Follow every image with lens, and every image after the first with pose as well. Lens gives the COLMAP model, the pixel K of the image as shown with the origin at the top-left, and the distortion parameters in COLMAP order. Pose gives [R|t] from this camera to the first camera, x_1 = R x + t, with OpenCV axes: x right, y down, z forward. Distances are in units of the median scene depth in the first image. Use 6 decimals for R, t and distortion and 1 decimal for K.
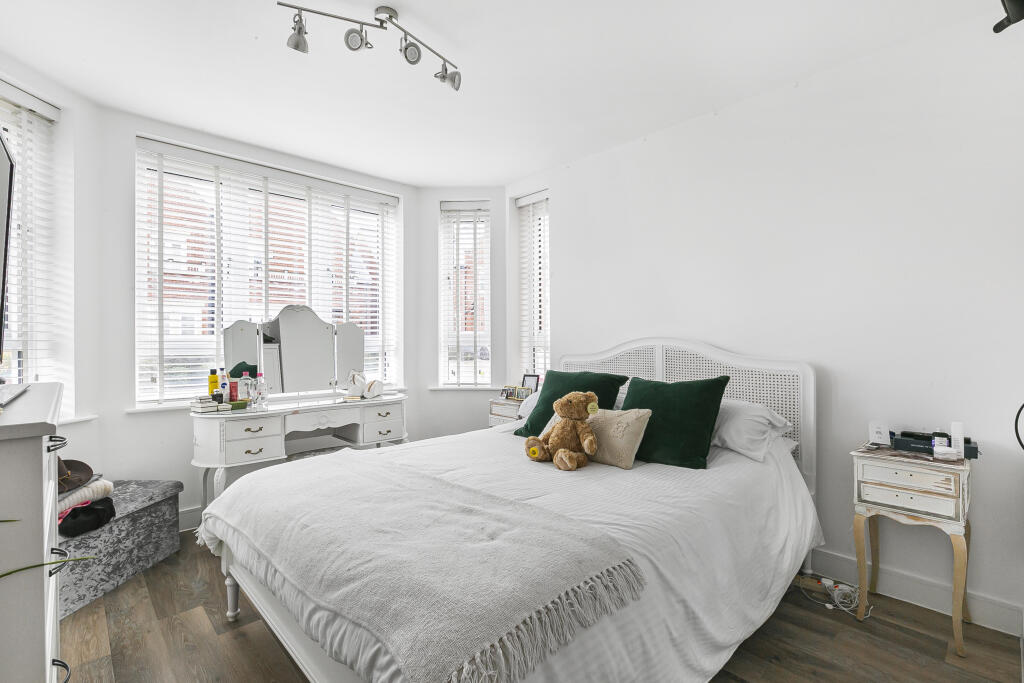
lens RADIAL K [[466.3, 0, 514.9], [0, 466.3, 343.3], [0, 0, 1]] dist [0.002529, -0.001141]
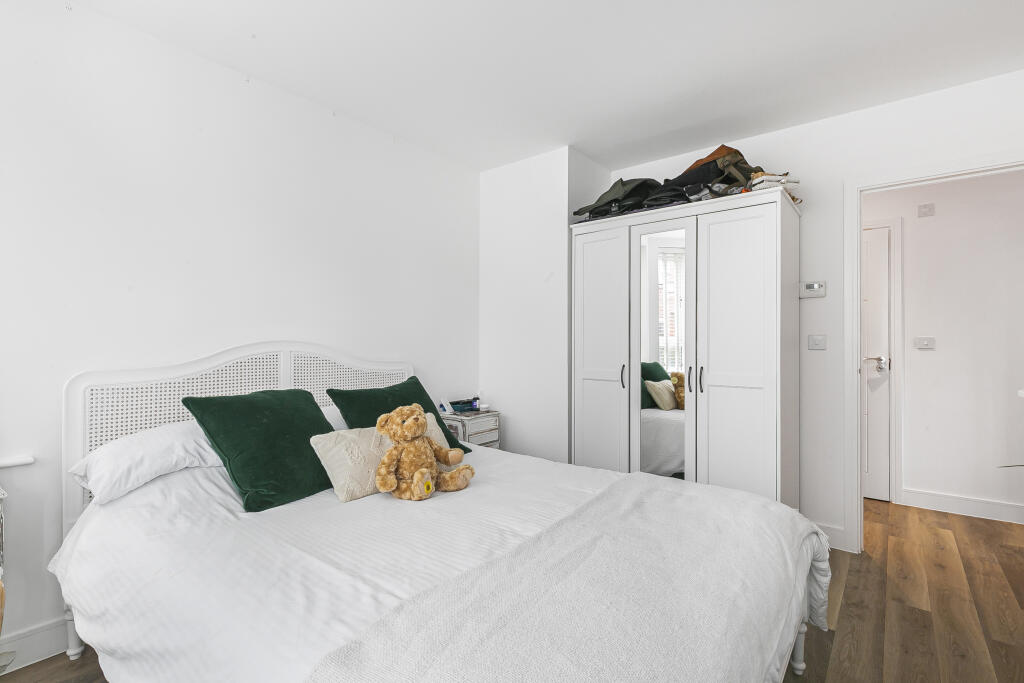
lens RADIAL K [[466.3, 0, 515.1], [0, 466.3, 341.9], [0, 0, 1]] dist [0.002529, -0.001141]
pose [[-0.127285, 0.005814, 0.991849, -0.981646], [-0.000023, 0.999983, -0.005864, -0.011286], [-0.991866, -0.000769, -0.127283, 1.225137]]
